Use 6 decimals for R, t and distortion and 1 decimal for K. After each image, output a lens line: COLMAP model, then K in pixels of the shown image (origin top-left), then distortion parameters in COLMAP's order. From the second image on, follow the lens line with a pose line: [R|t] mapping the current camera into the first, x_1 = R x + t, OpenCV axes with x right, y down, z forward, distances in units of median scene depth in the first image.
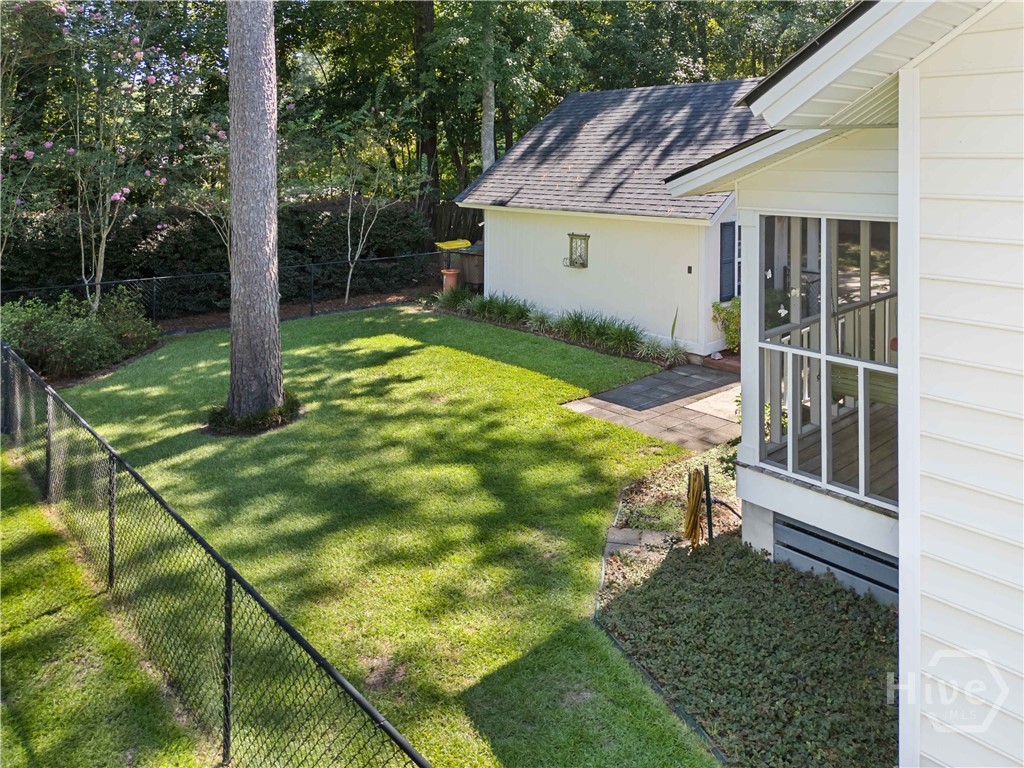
lens RADIAL K [[791.7, 0, 510.8], [0, 791.7, 185.2], [0, 0, 1]] dist [-0.002657, 0.004258]
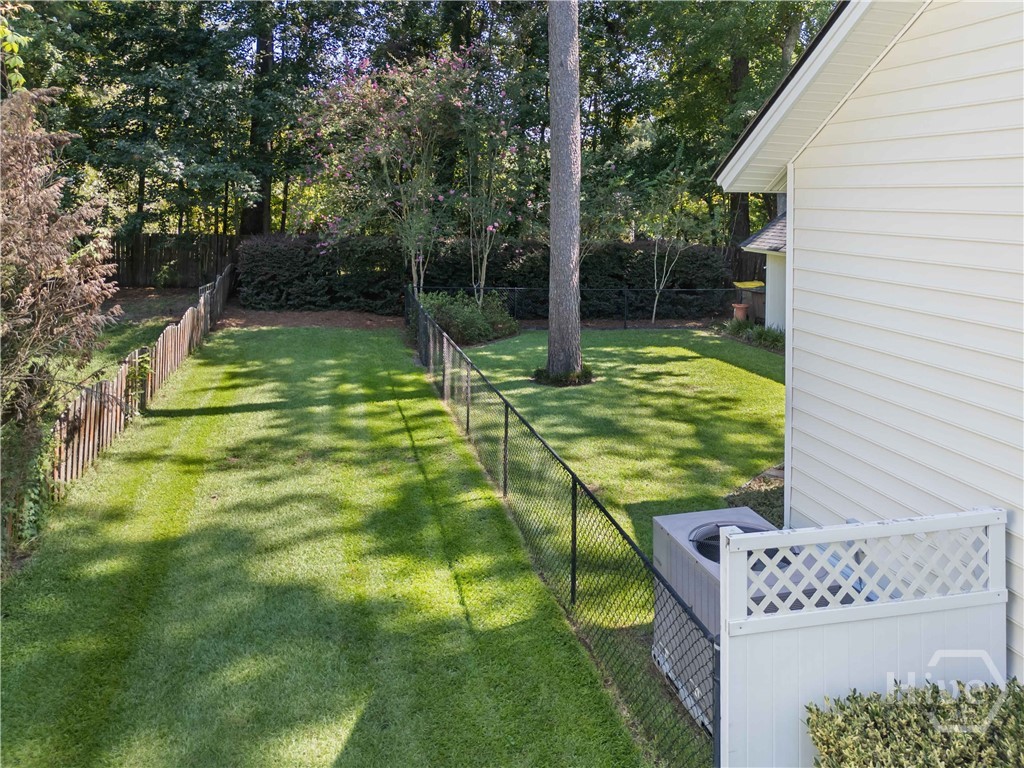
lens RADIAL K [[739.0, 0, 516.2], [0, 739.0, 365.8], [0, 0, 1]] dist [0.042054, 0.001080]
pose [[0.892327, 0.122618, -0.434417, 0.170998], [-0.045927, 0.982066, 0.182859, 0.009622], [0.449048, -0.143218, 0.881955, -0.237888]]
